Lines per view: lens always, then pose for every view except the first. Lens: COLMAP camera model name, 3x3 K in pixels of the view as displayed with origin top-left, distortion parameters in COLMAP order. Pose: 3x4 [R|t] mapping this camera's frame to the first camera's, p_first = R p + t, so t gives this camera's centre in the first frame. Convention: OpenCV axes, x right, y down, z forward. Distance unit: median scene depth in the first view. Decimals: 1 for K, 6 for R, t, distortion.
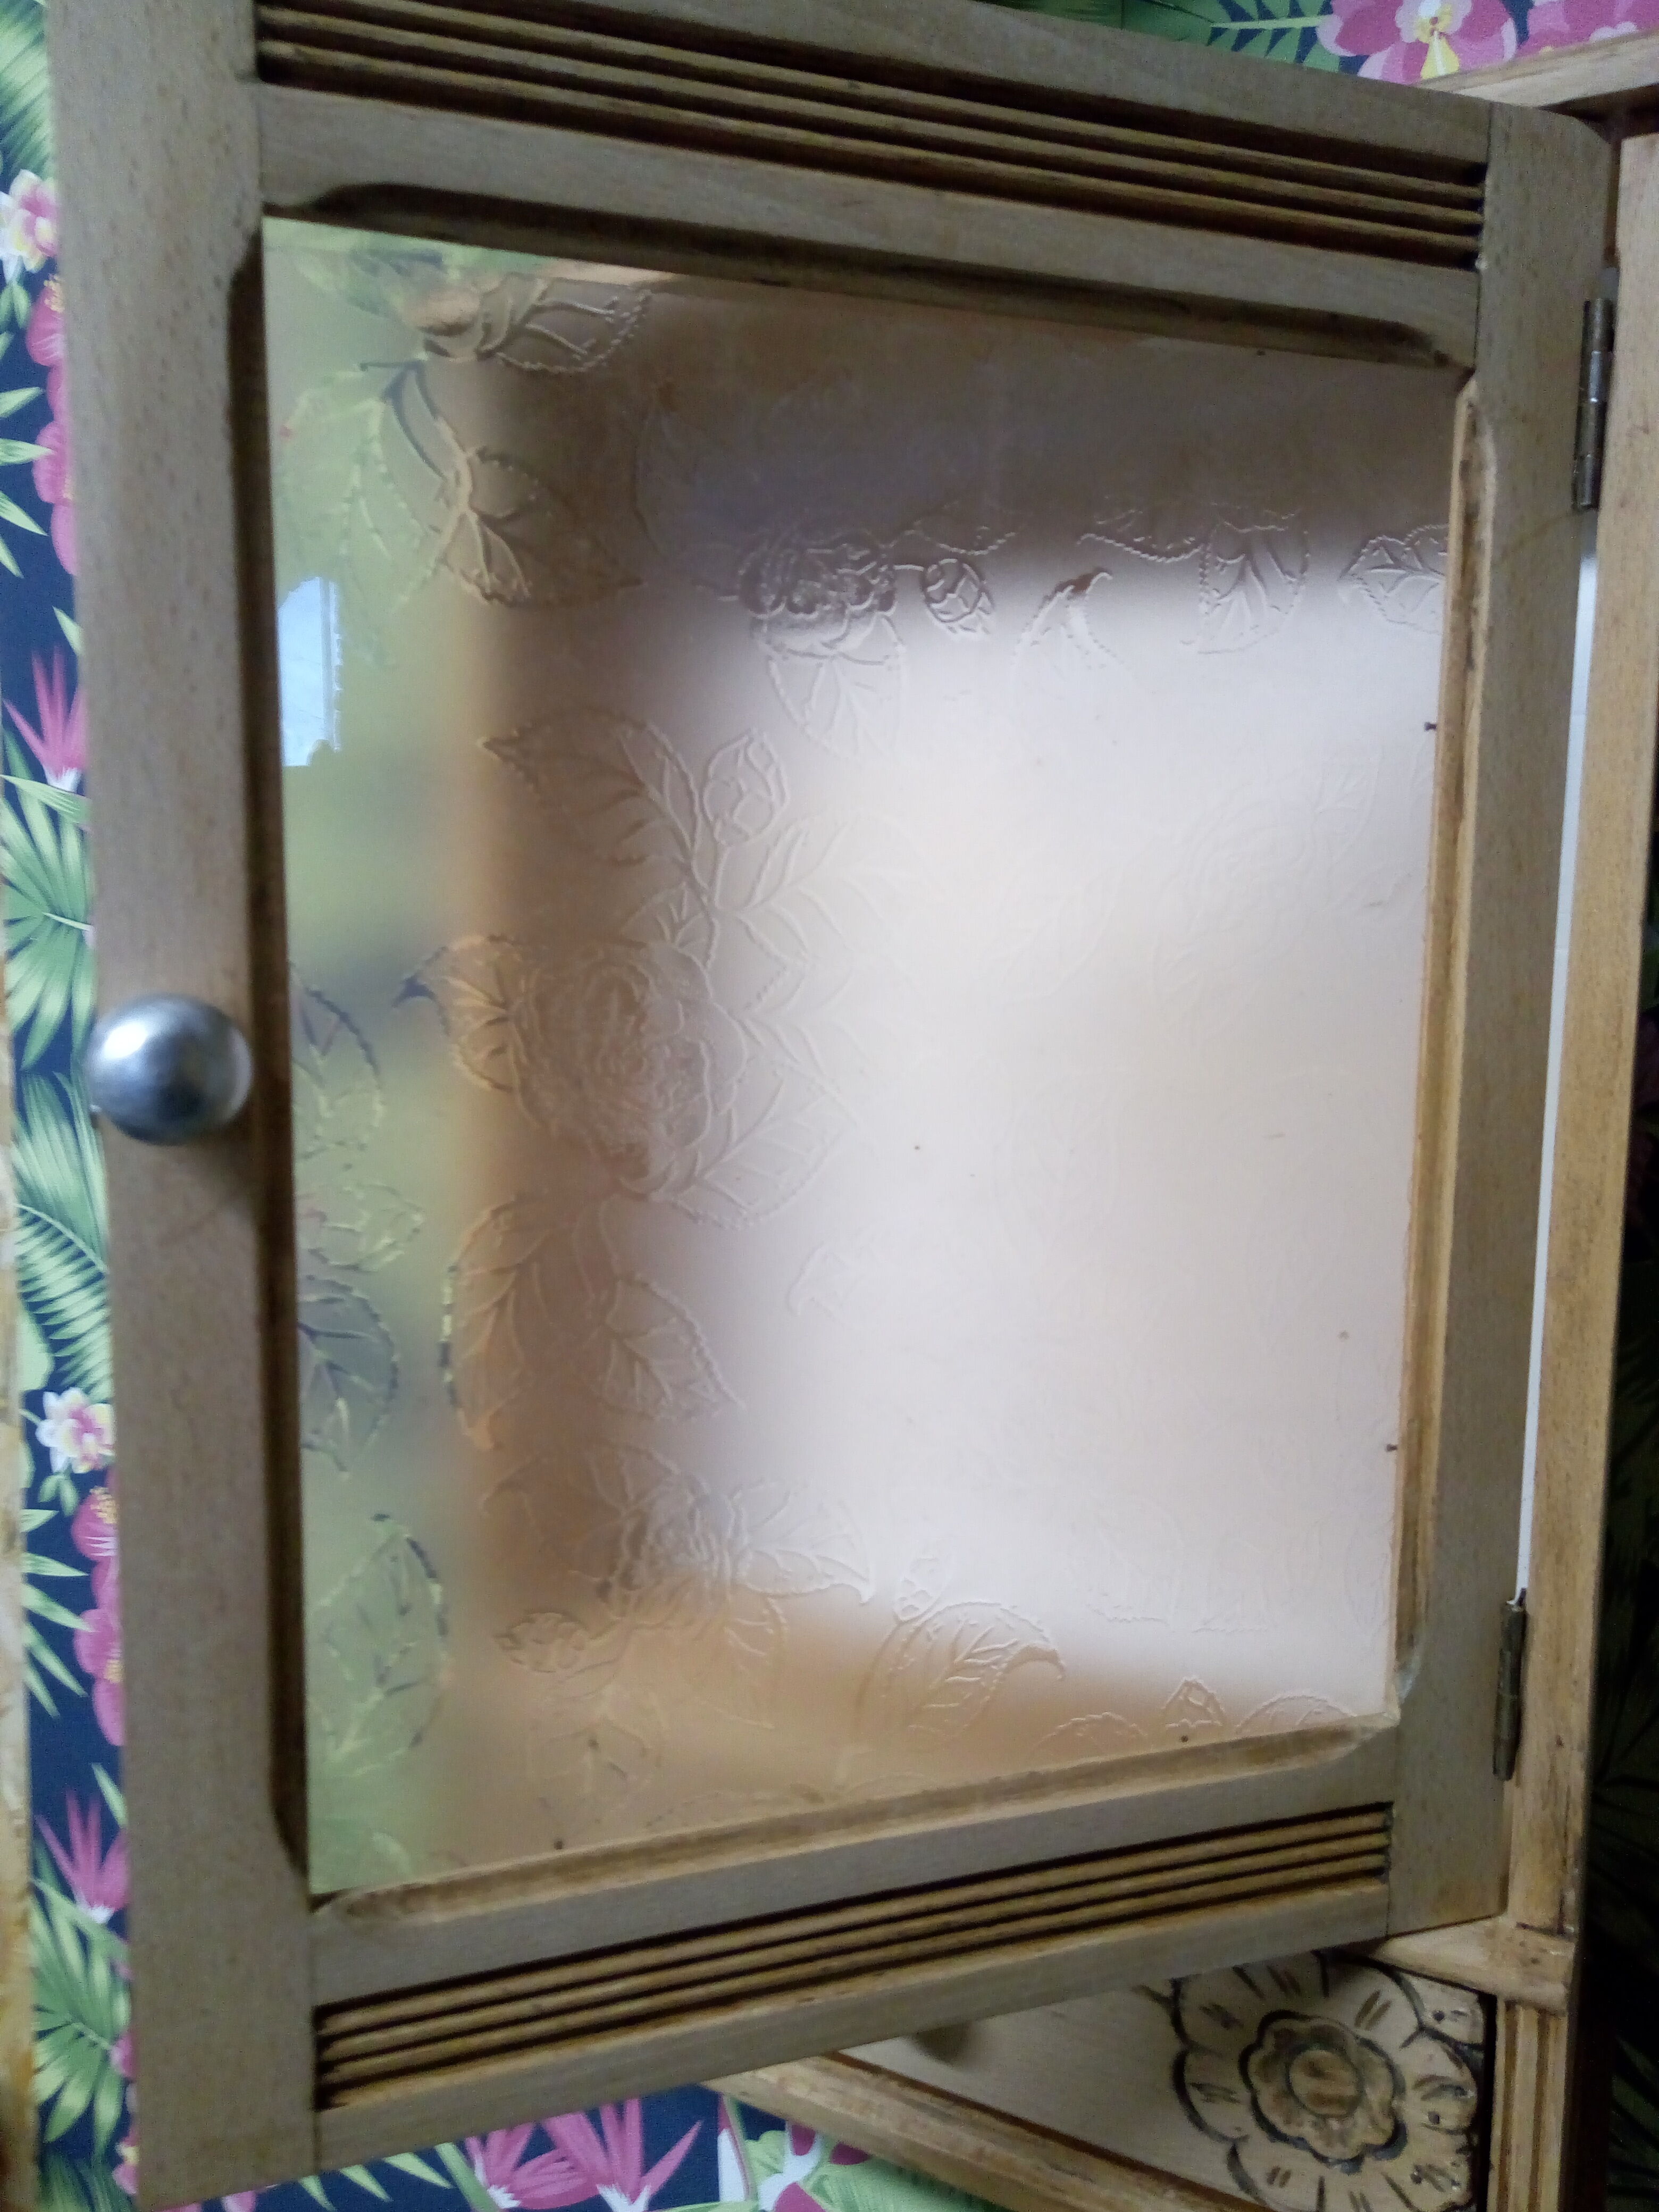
lens RADIAL K [[1697.3, 0, 801.8], [0, 1697.3, 1064.3], [0, 0, 1]] dist [0.038165, -0.018057]
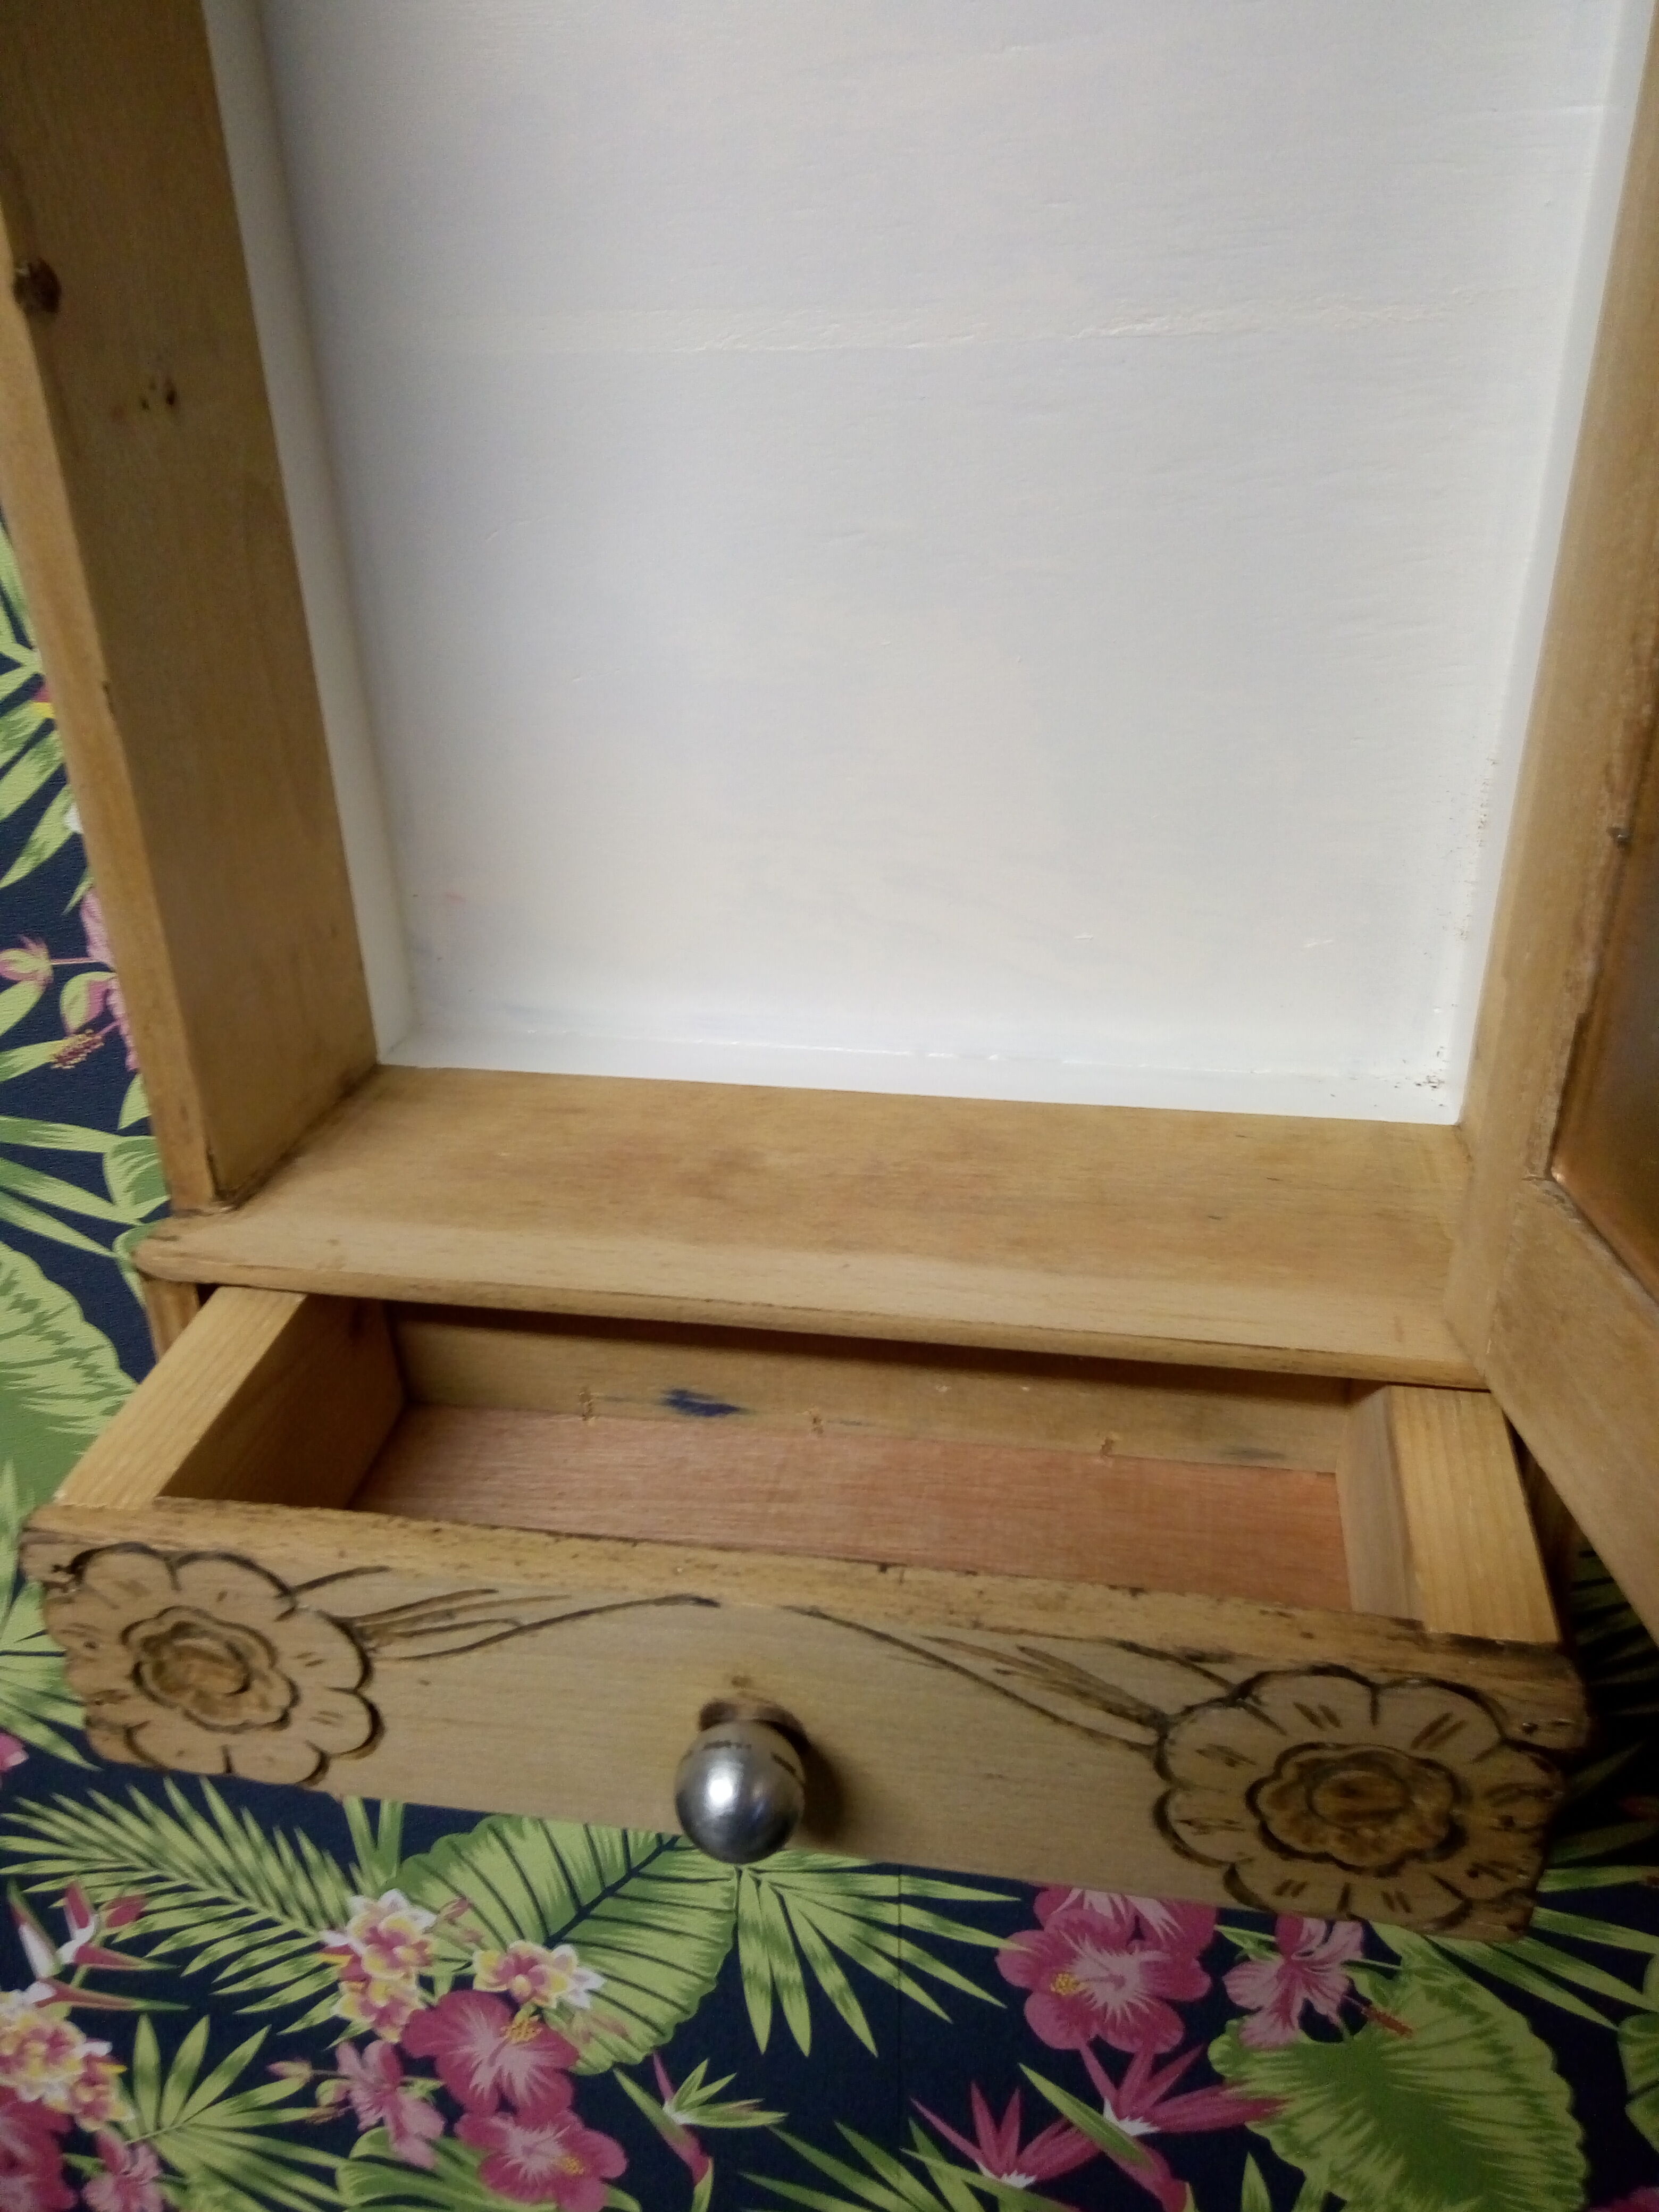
lens RADIAL K [[1697.3, 0, 807.4], [0, 1697.3, 1086.0], [0, 0, 1]] dist [0.038165, -0.018057]
pose [[0.953719, -0.203082, 0.221763, -0.031032], [0.084639, 0.888967, 0.450081, -0.046777], [-0.288543, -0.410481, 0.865013, 0.547505]]
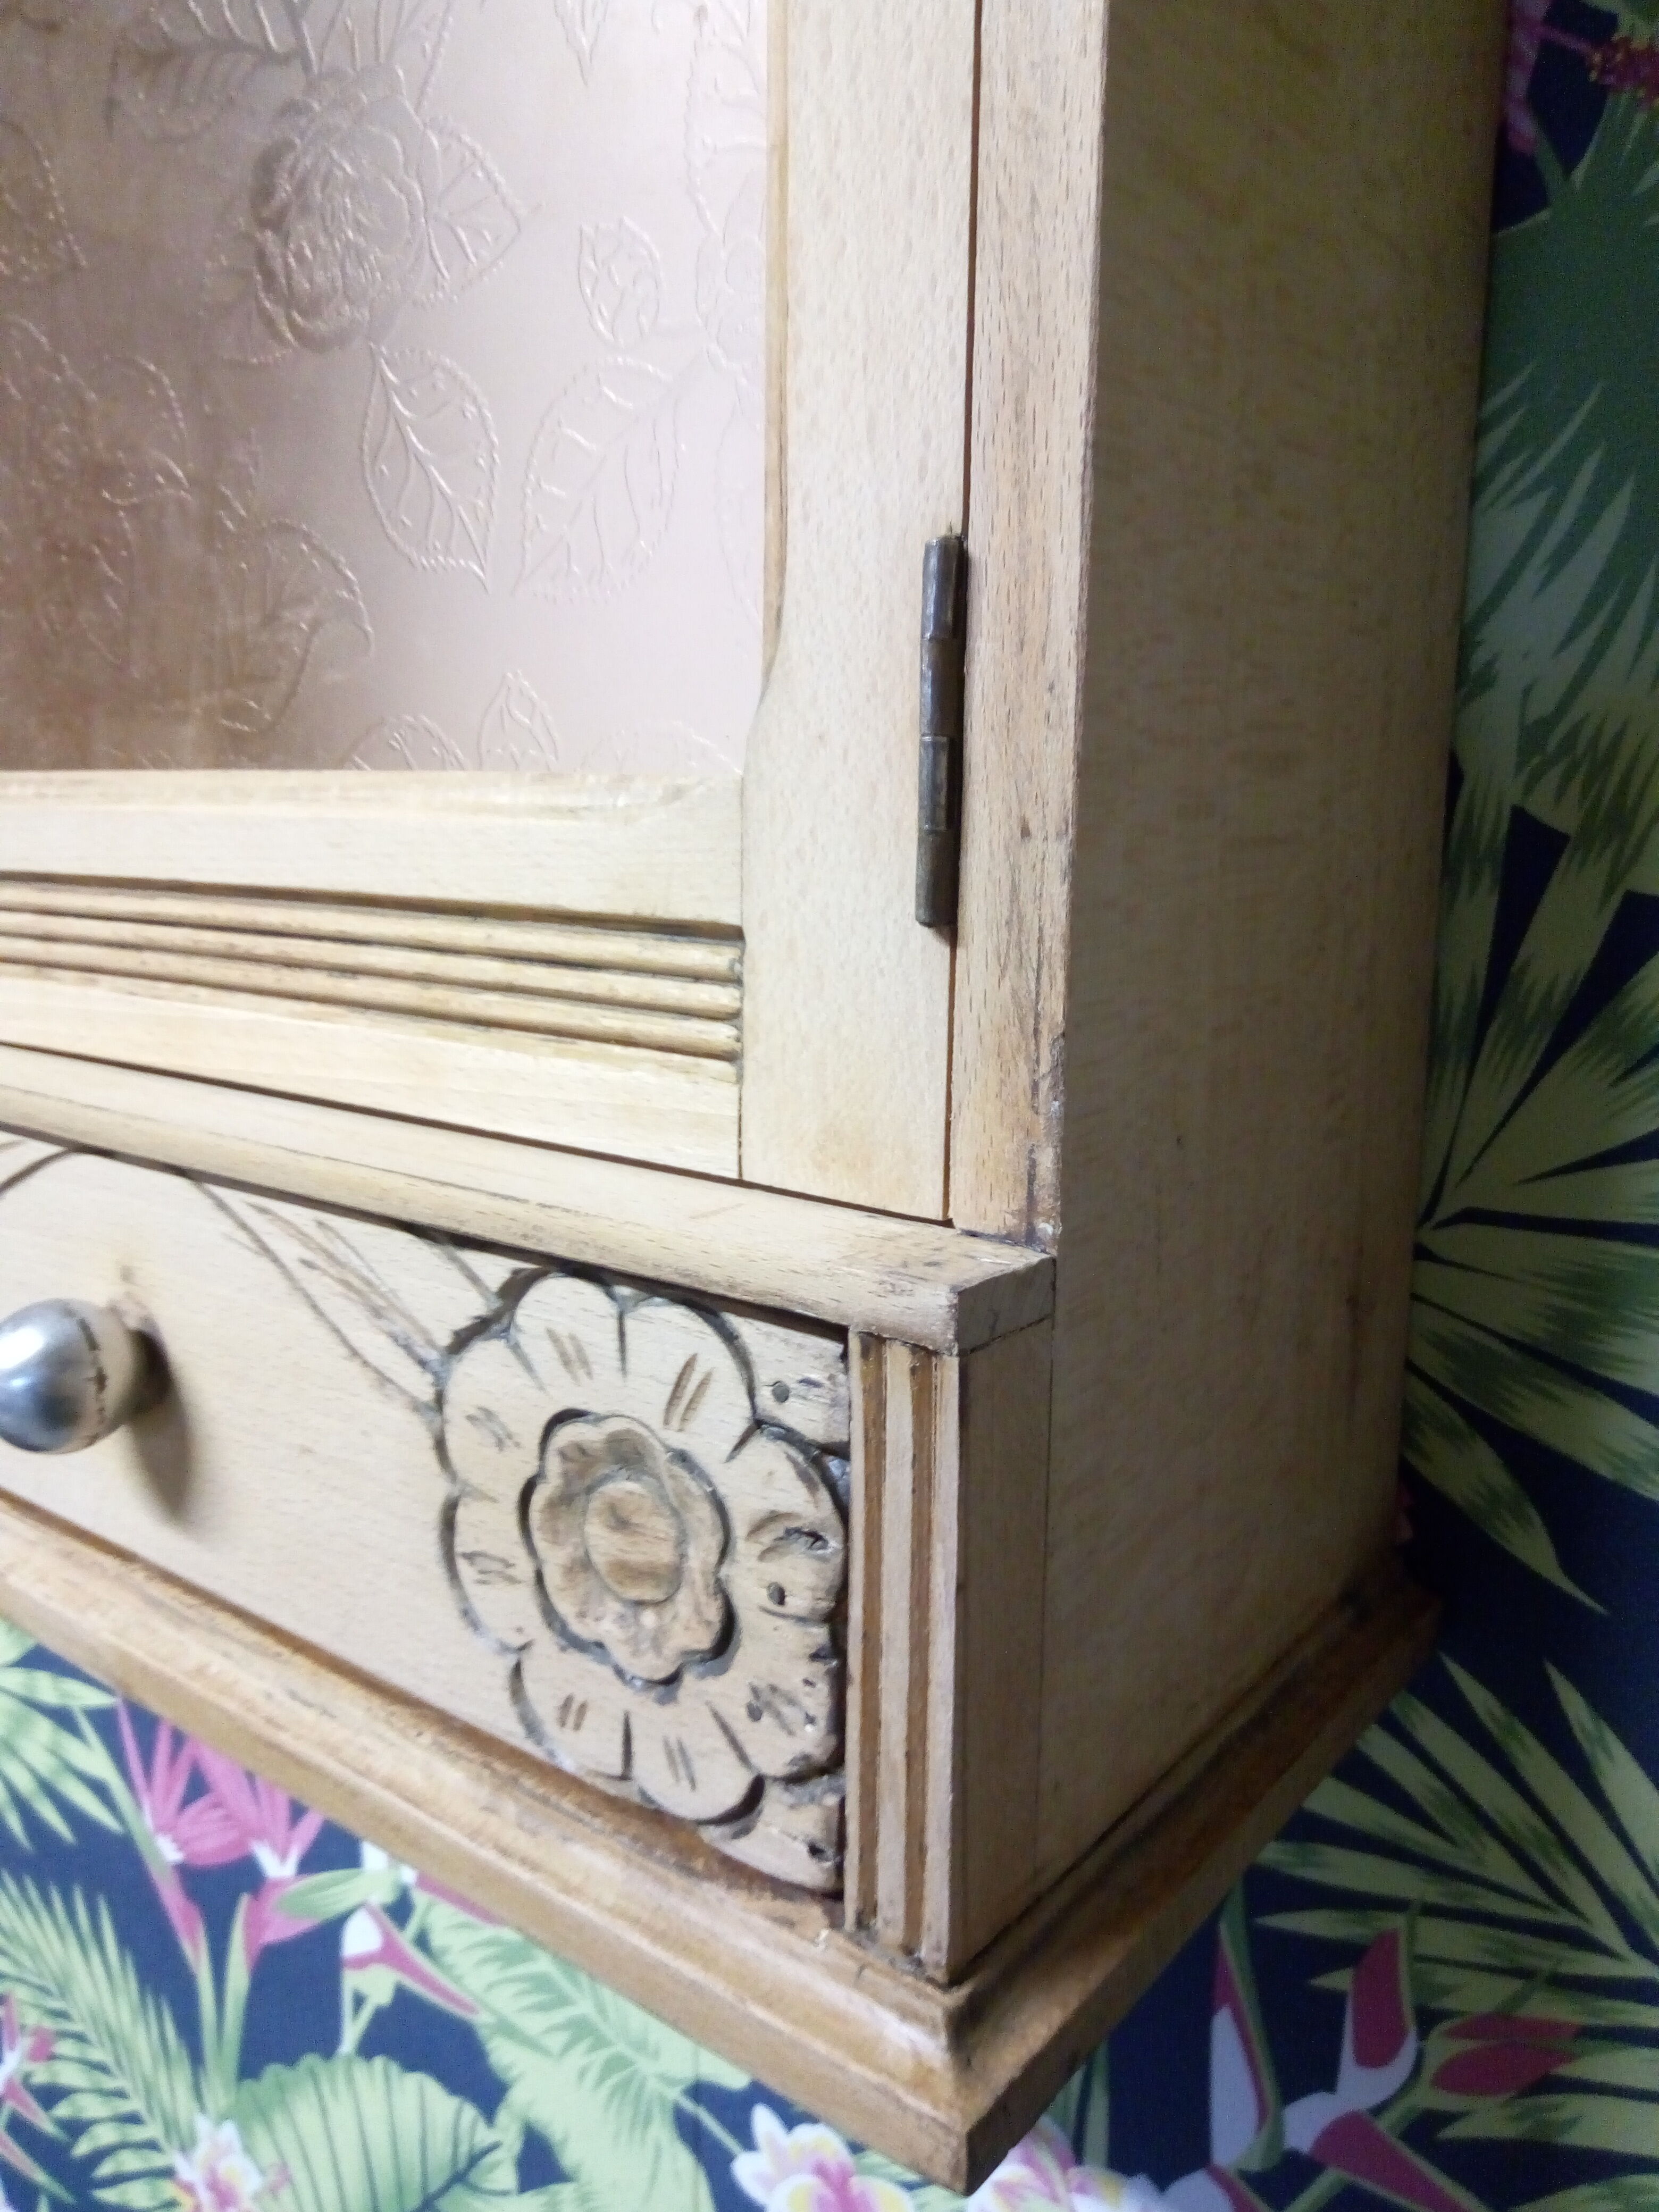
lens RADIAL K [[1697.3, 0, 828.0], [0, 1697.3, 1094.6], [0, 0, 1]] dist [0.038165, -0.018057]
pose [[0.982095, 0.030821, -0.185849, 0.457115], [-0.017576, 0.997213, 0.072501, 0.416166], [0.187566, -0.067937, 0.979900, 0.506197]]
